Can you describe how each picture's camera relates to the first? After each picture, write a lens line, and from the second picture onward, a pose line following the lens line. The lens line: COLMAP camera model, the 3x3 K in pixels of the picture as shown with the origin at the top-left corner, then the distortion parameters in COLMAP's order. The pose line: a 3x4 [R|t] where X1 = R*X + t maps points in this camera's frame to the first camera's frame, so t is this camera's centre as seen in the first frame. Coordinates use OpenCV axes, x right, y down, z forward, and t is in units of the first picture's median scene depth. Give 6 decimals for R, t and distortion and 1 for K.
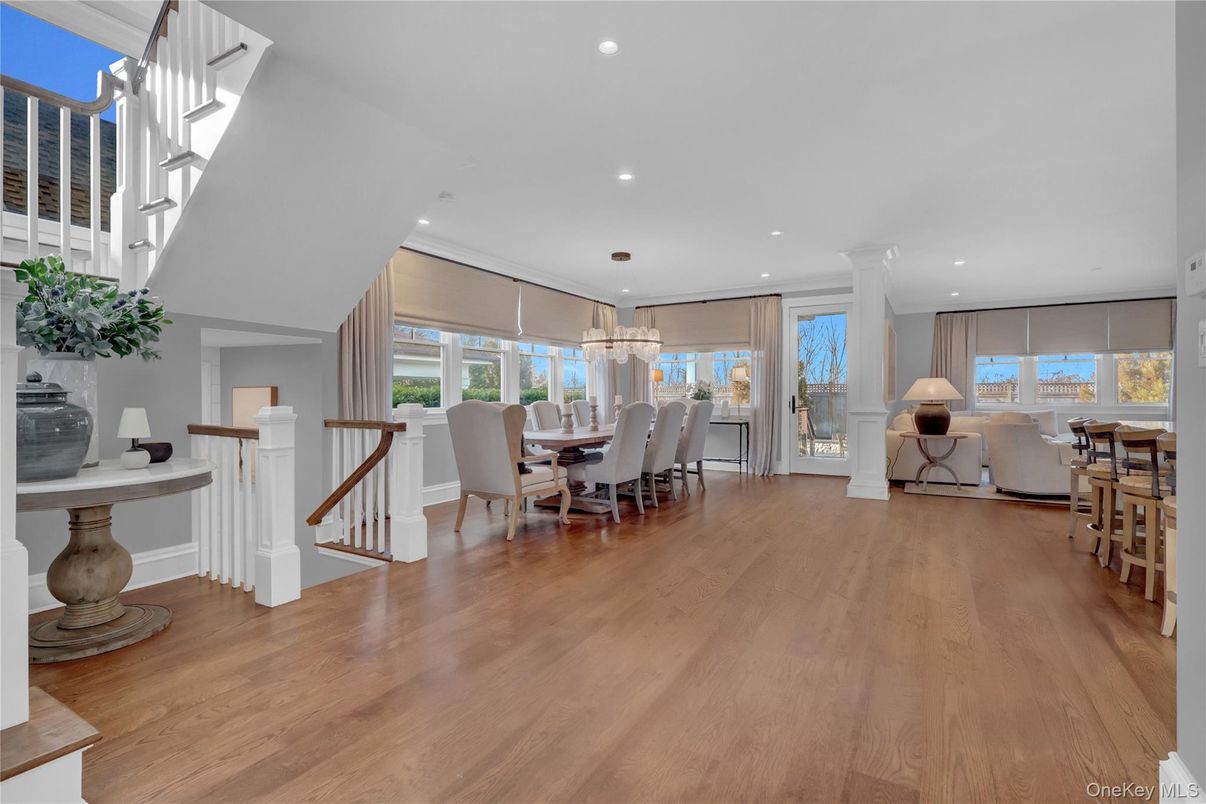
lens RADIAL K [[562.3, 0, 605.7], [0, 562.3, 396.7], [0, 0, 1]] dist [0.000611, -0.000078]
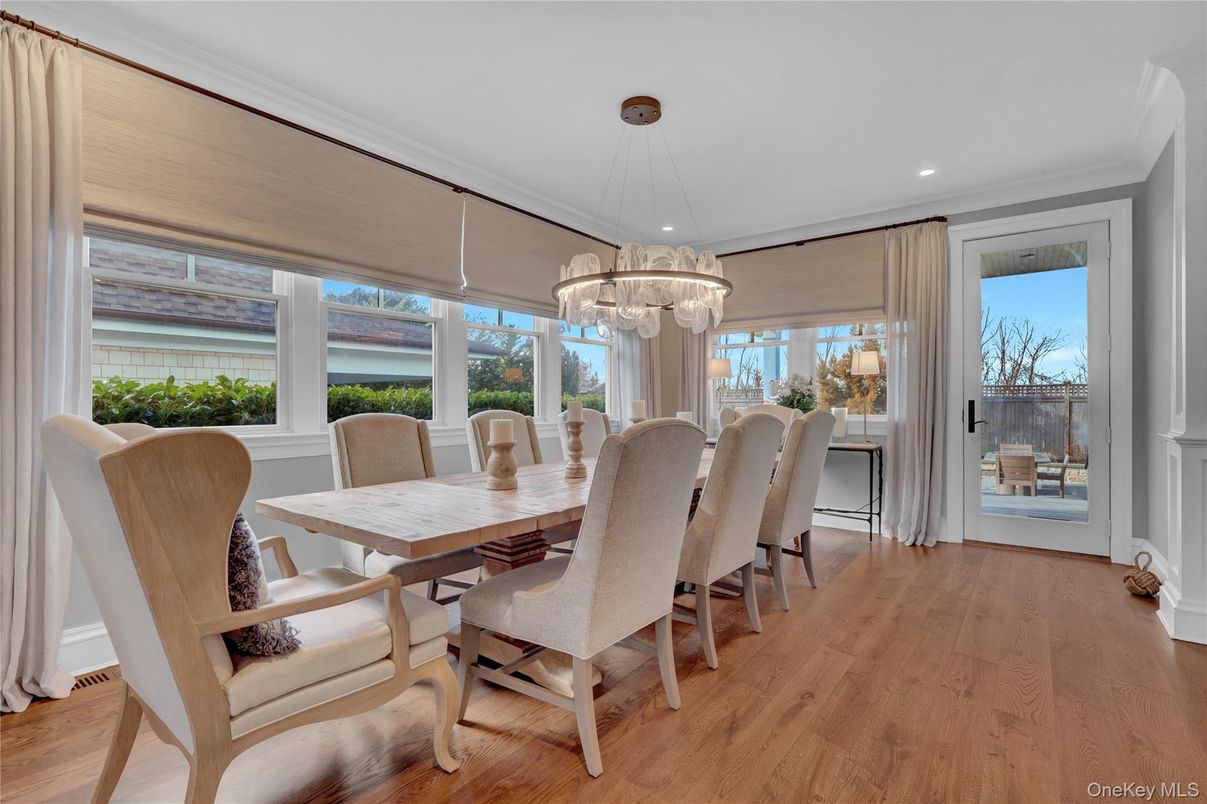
lens RADIAL K [[560.1, 0, 606.7], [0, 560.1, 399.6], [0, 0, 1]] dist [-0.001656, -0.000205]
pose [[0.993490, -0.001032, -0.113915, 0.051198], [0.000411, 0.999985, -0.005479, 0.000368], [0.113919, 0.005396, 0.993475, 0.511150]]
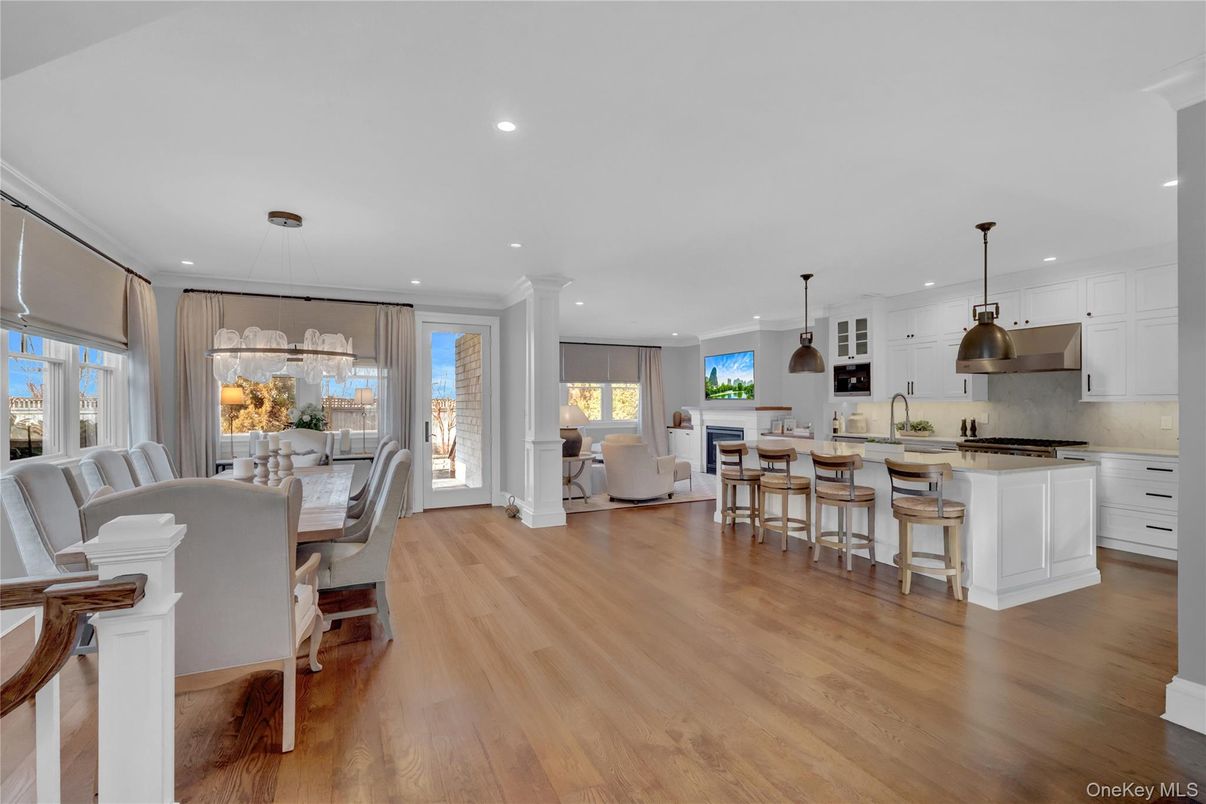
lens RADIAL K [[557.3, 0, 607.0], [0, 557.3, 407.5], [0, 0, 1]] dist [-0.001530, -0.000063]
pose [[0.566567, -0.005684, 0.823996, -0.283576], [0.001855, 0.999982, 0.005623, -0.035793], [-0.824014, -0.001658, 0.566568, 0.329259]]
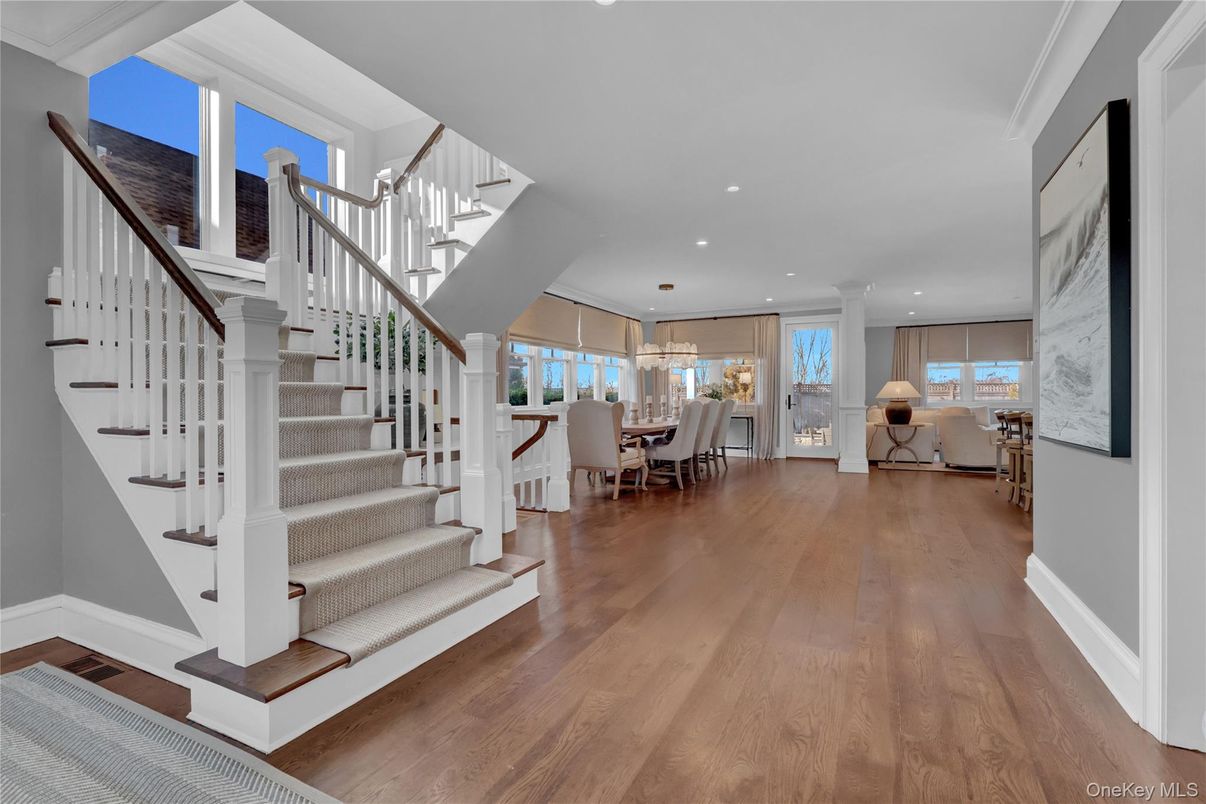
lens RADIAL K [[559.6, 0, 606.2], [0, 559.6, 399.6], [0, 0, 1]] dist [-0.001656, -0.000205]
pose [[0.997363, -0.004697, 0.072426, -0.198742], [0.004327, 0.999977, 0.005265, 0.000036], [-0.072449, -0.004937, 0.997360, -0.257673]]
